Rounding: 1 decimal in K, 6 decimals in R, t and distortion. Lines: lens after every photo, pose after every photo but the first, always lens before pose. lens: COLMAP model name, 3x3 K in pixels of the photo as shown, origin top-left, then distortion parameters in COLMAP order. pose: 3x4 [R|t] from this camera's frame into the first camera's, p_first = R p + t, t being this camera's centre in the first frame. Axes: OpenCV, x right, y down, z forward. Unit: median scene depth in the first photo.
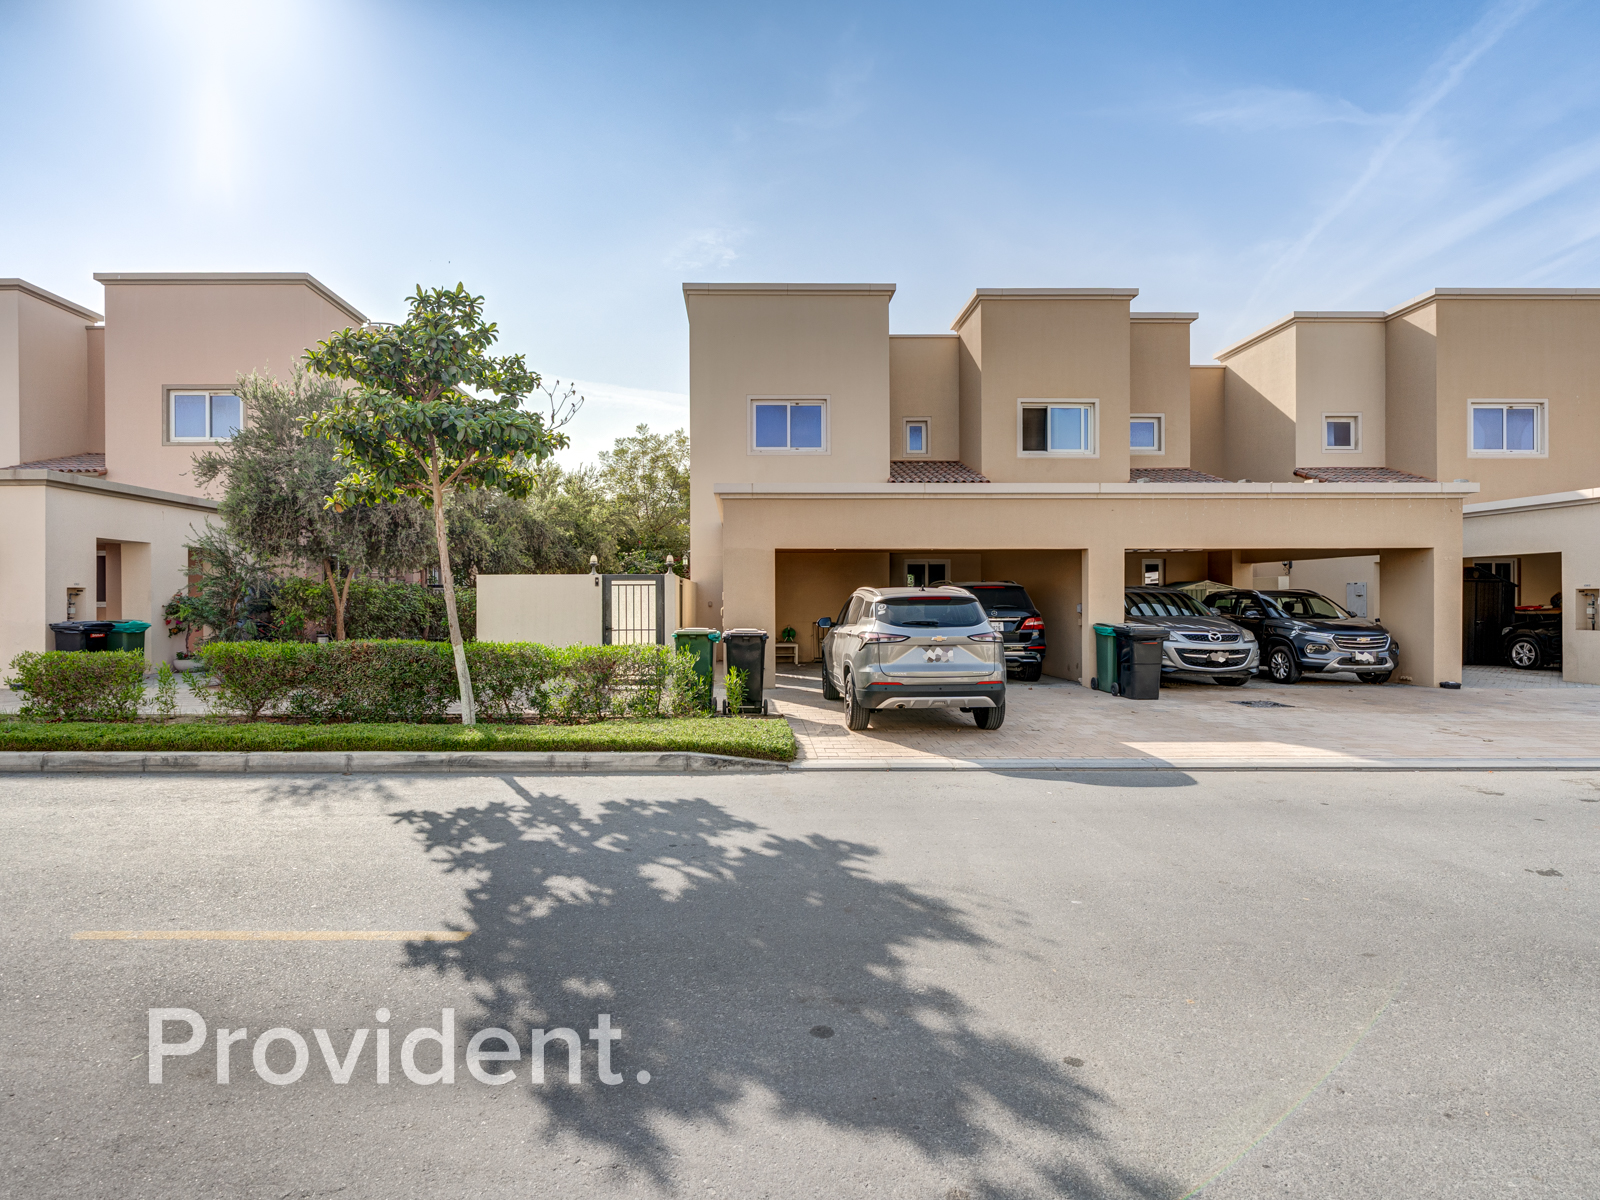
lens RADIAL K [[839.3, 0, 746.4], [0, 839.3, 603.8], [0, 0, 1]] dist [-0.002885, 0.001577]
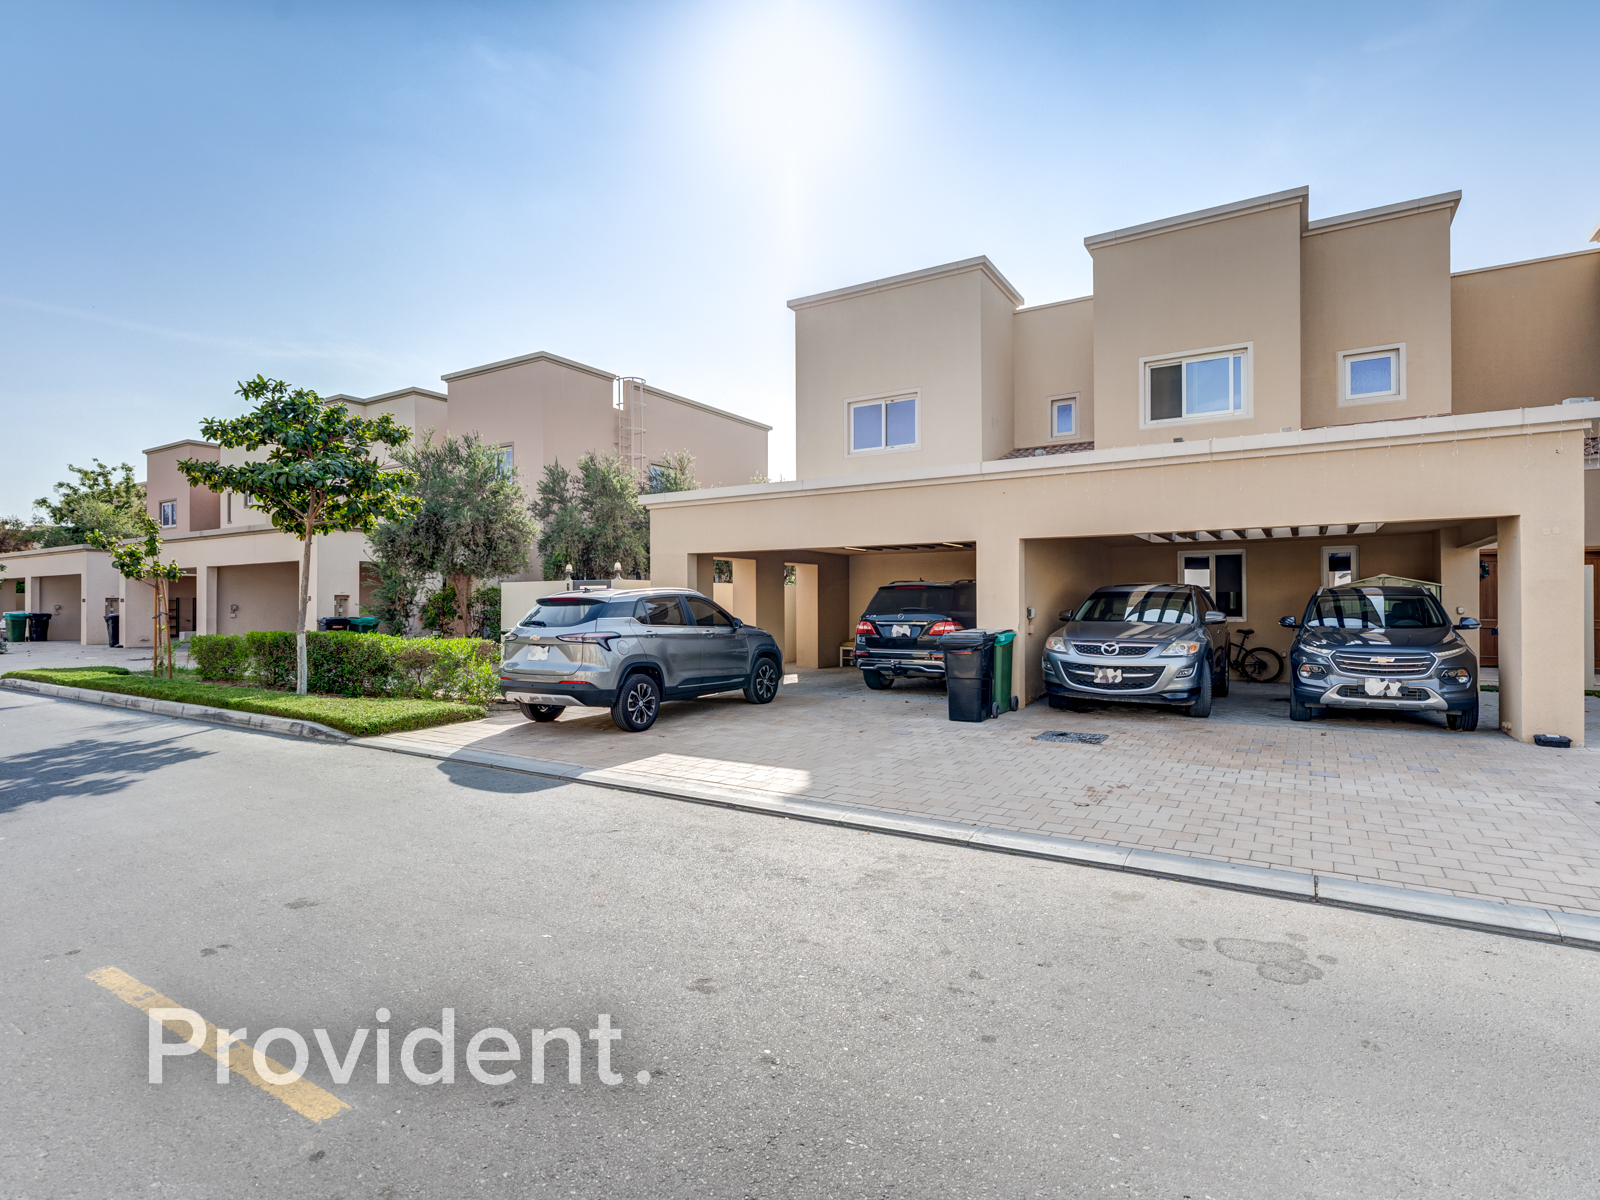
lens RADIAL K [[821.0, 0, 794.5], [0, 821.0, 600.6], [0, 0, 1]] dist [-0.004113, 0.002172]
pose [[0.843856, -0.002588, -0.536564, 0.693898], [-0.002173, 0.999964, -0.008241, 0.002015], [0.536566, 0.008120, 0.843820, 0.203070]]
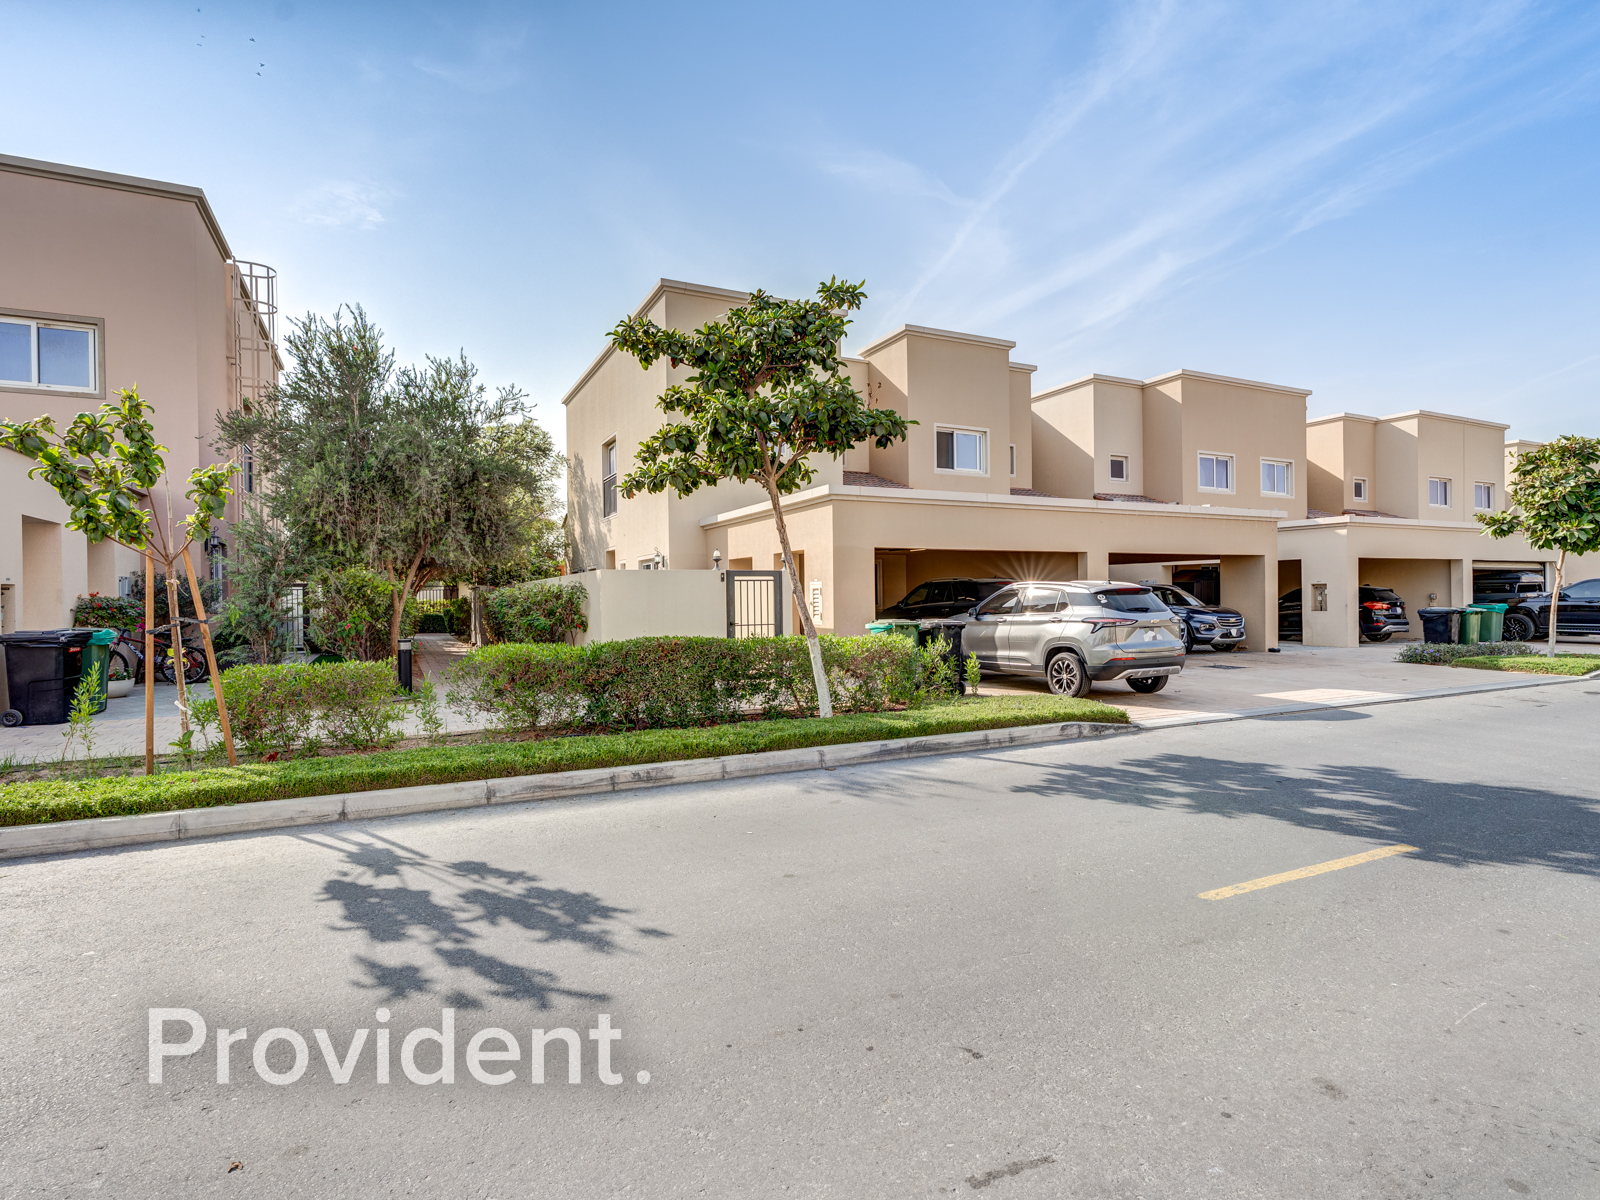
lens RADIAL K [[821.0, 0, 794.5], [0, 821.0, 600.6], [0, 0, 1]] dist [-0.004113, 0.002172]
pose [[0.899180, -0.010183, 0.437461, -0.521641], [0.012793, 0.999914, -0.003021, 0.005352], [-0.437392, 0.008313, 0.899233, 0.089632]]
